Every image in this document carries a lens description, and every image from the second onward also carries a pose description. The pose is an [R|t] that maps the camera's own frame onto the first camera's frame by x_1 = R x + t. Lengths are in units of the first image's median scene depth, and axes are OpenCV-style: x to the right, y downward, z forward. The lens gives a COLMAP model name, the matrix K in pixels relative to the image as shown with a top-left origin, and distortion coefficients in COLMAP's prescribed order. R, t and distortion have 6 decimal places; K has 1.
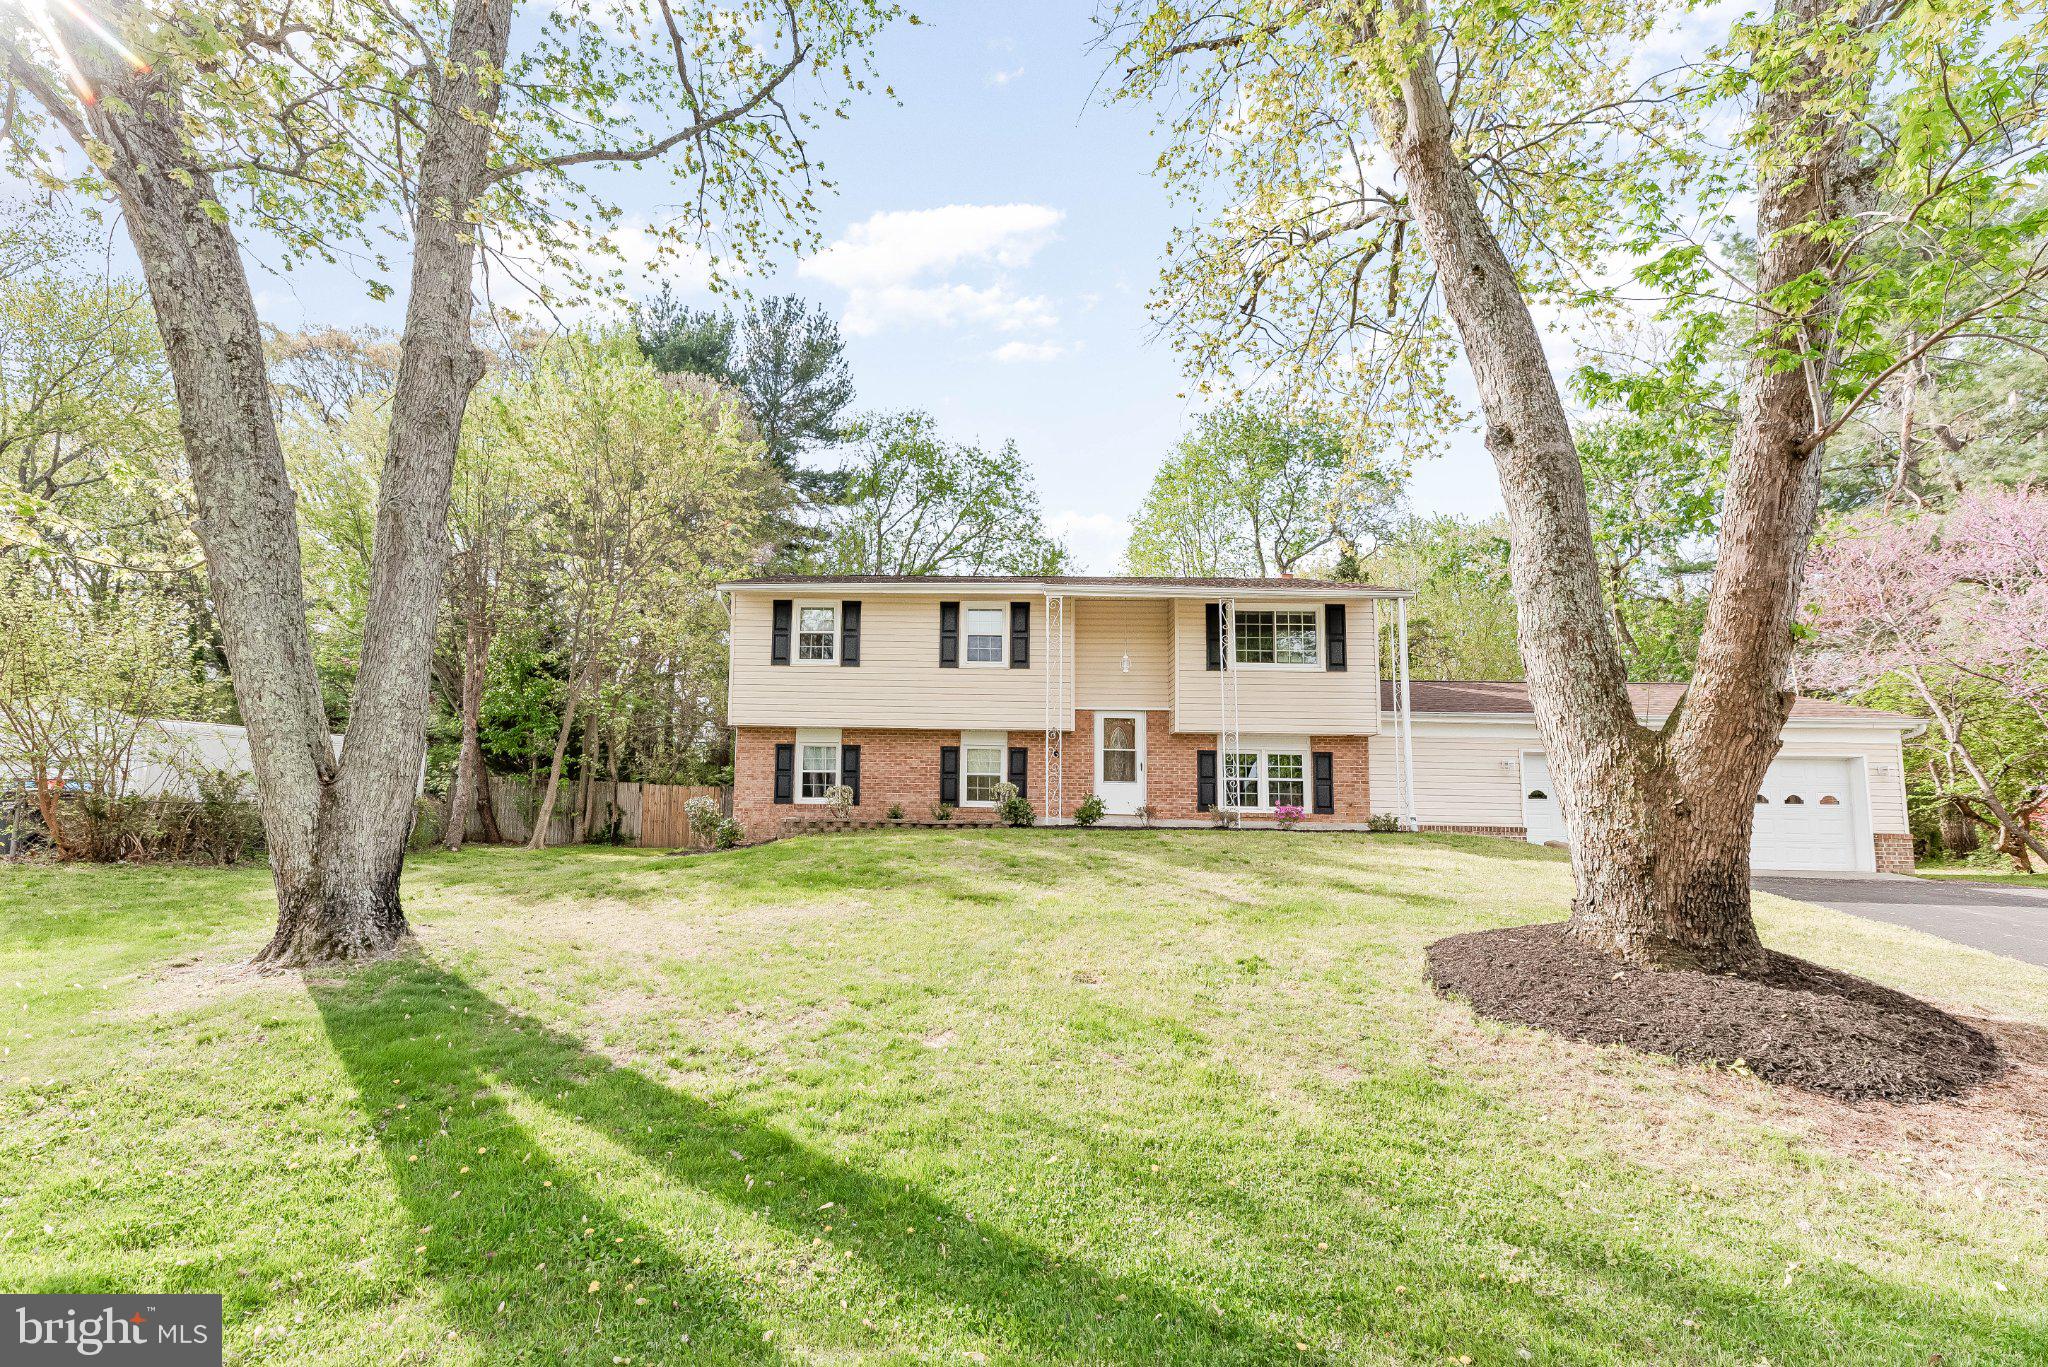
lens RADIAL K [[866.4, 0, 962.8], [0, 866.4, 744.7], [0, 0, 1]] dist [0.000657, -0.000330]
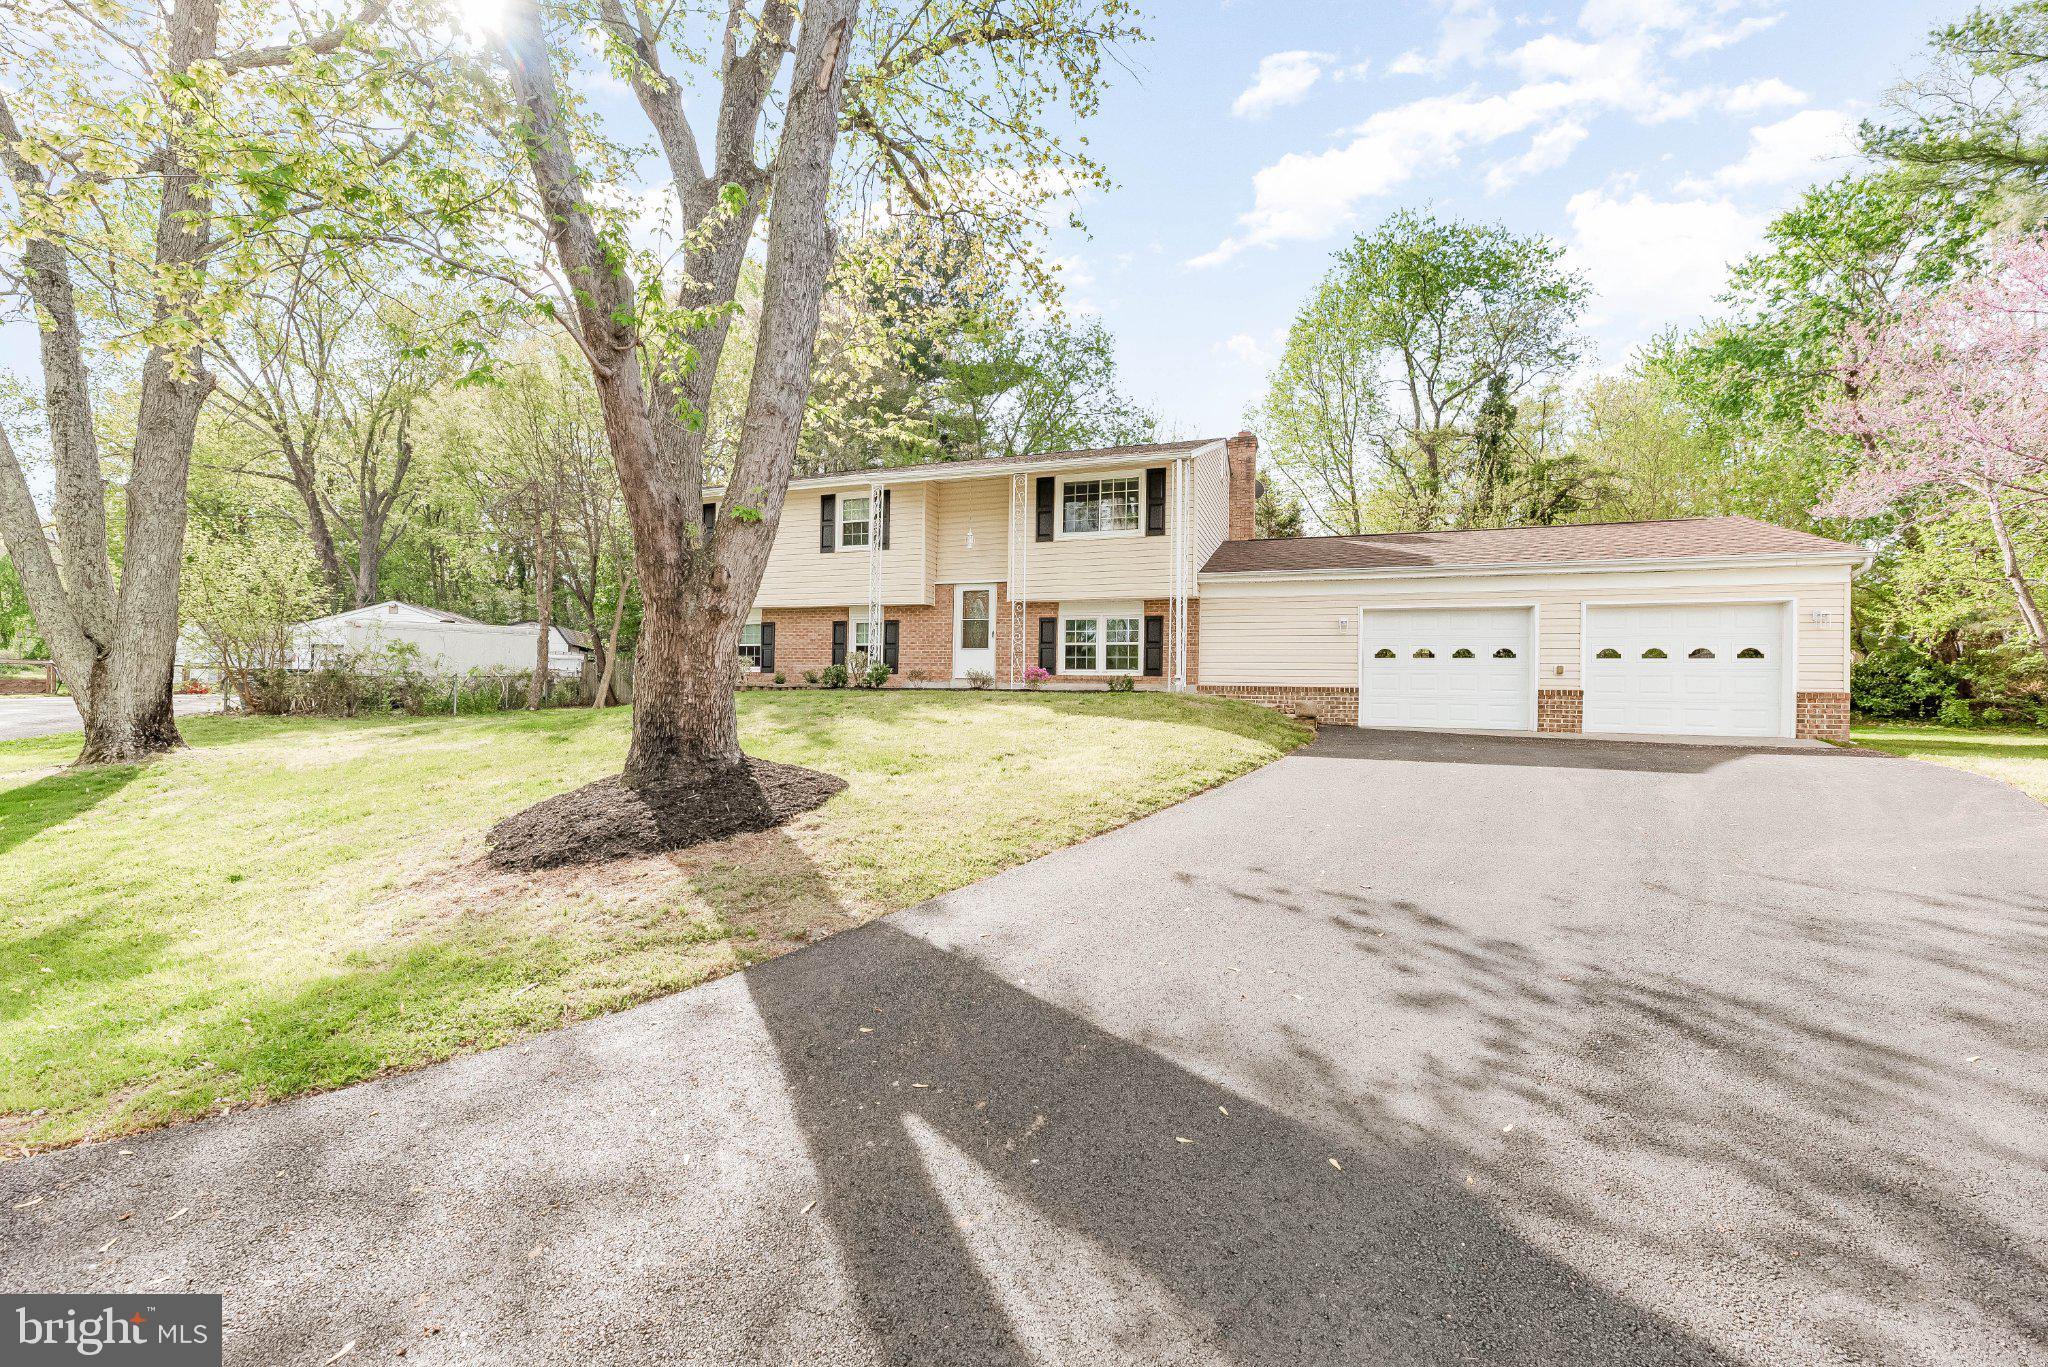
lens RADIAL K [[838.6, 0, 1015.6], [0, 838.6, 692.1], [0, 0, 1]] dist [0.001548, -0.000053]
pose [[0.951097, -0.004032, -0.308866, 0.562517], [0.031441, 0.995985, 0.083814, 0.010077], [0.307288, -0.089427, 0.947406, 0.001552]]
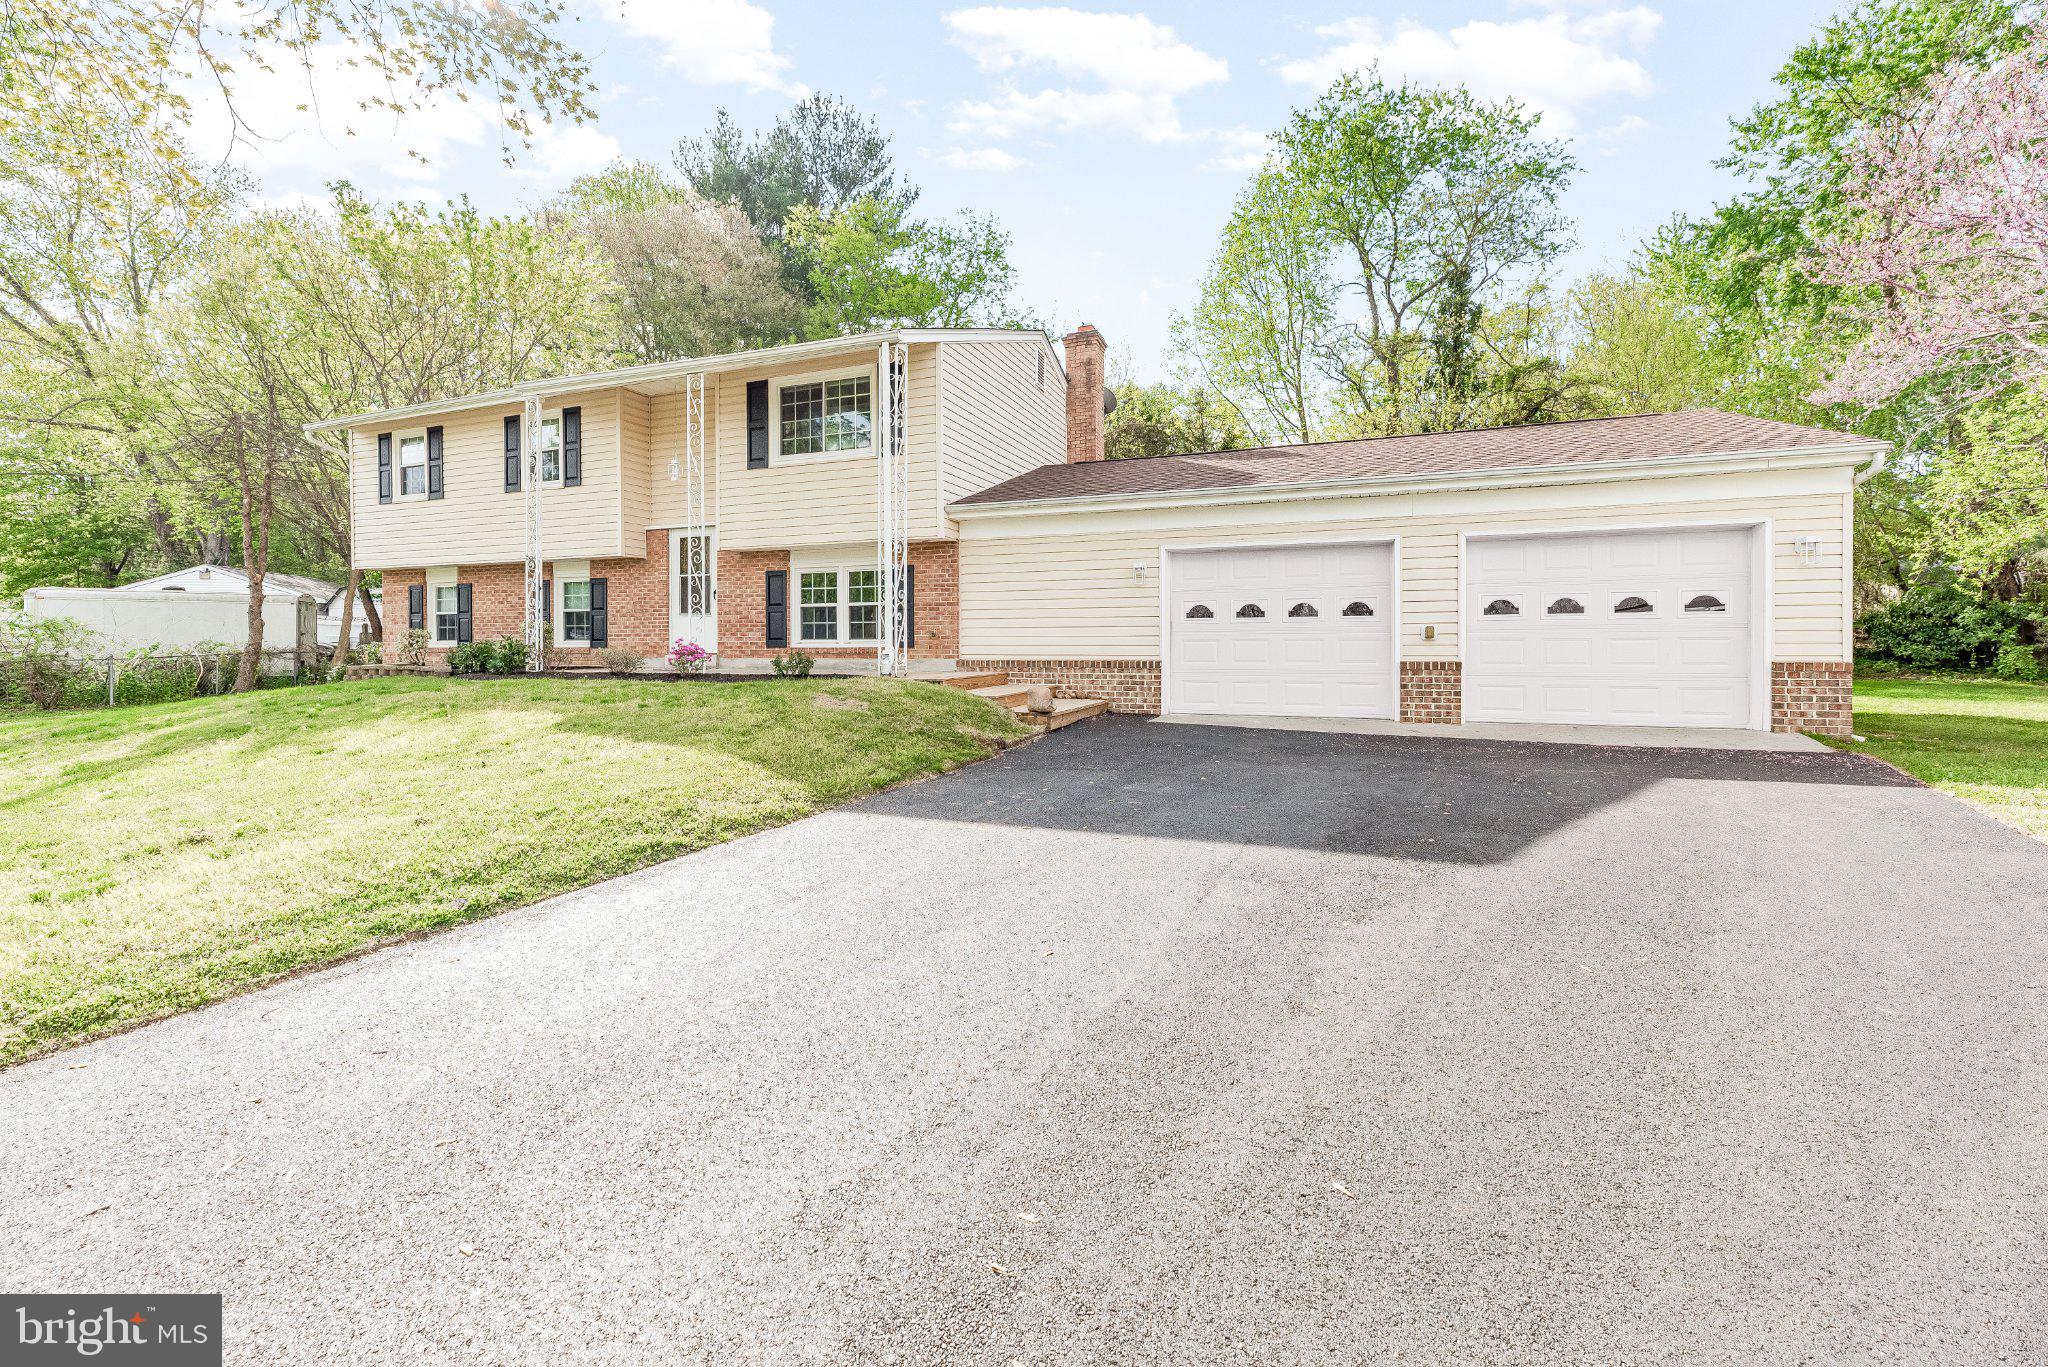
lens RADIAL K [[858.9, 0, 1014.4], [0, 858.9, 655.2], [0, 0, 1]] dist [0.002063, -0.000127]
pose [[0.944927, -0.018983, -0.326729, 0.745721], [0.053626, 0.993804, 0.097352, 0.018343], [0.322857, -0.109511, 0.940091, 0.319074]]
